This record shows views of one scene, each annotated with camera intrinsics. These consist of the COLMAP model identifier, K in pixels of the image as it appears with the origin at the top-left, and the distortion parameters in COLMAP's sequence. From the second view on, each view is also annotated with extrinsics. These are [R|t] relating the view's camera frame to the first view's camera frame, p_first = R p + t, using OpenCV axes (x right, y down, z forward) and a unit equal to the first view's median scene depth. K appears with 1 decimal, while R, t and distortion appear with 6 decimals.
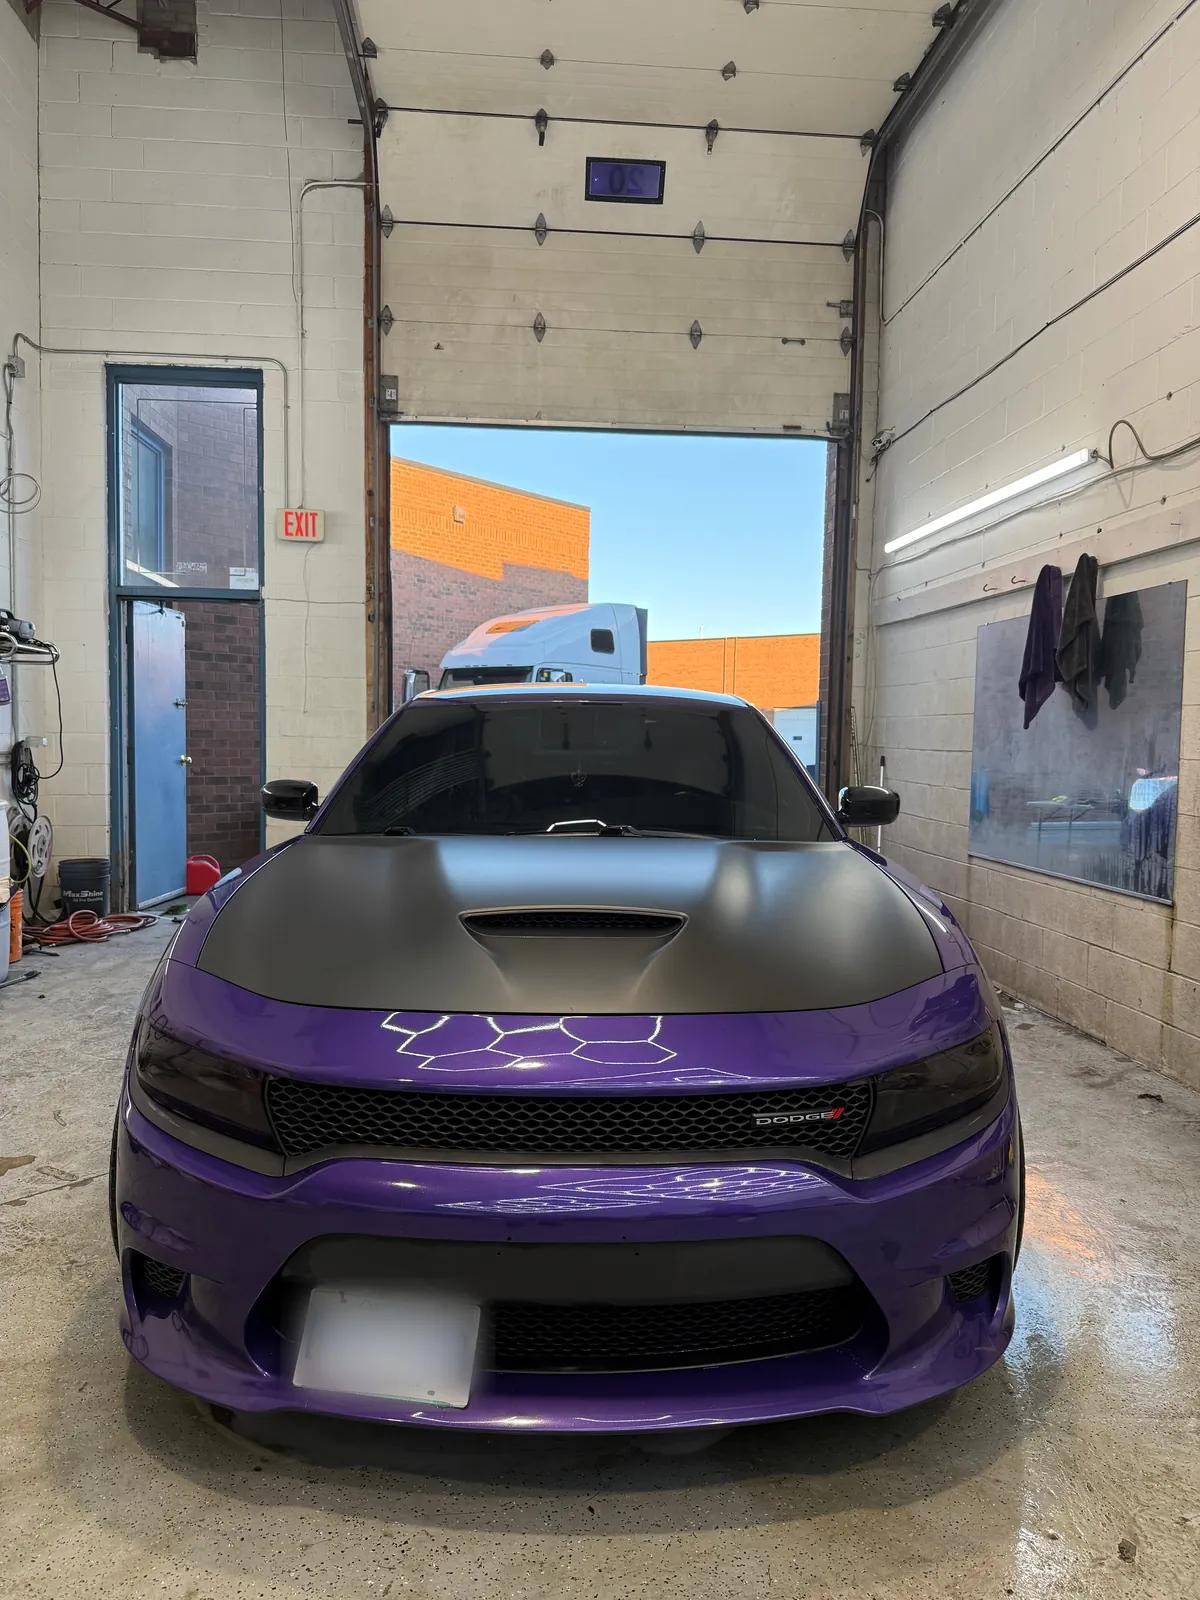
lens RADIAL K [[1102.5, 0, 606.0], [0, 1102.5, 821.2], [0, 0, 1]] dist [0.001504, -0.007263]
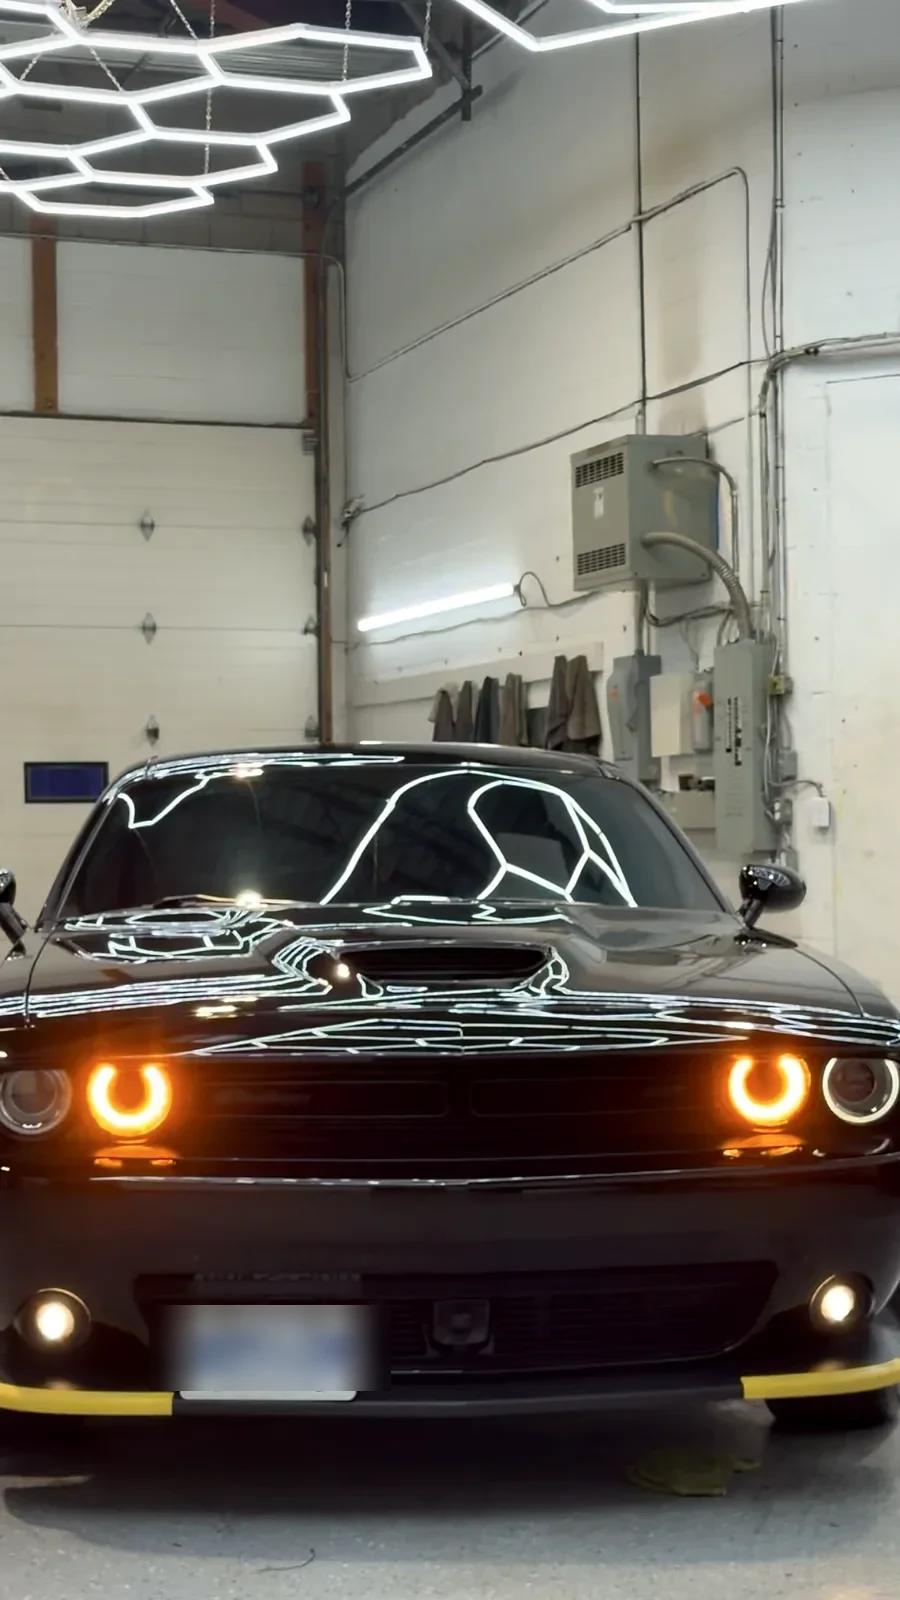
lens RADIAL K [[2553.2, 0, 450.0], [0, 2553.2, 800.0], [0, 0, 1]] dist [0.142175, -0.008547]
pose [[0.967514, -0.024751, 0.251603, -0.215154], [0.045919, 0.995847, -0.078611, 0.071734], [-0.248613, 0.087610, 0.964633, -1.066177]]
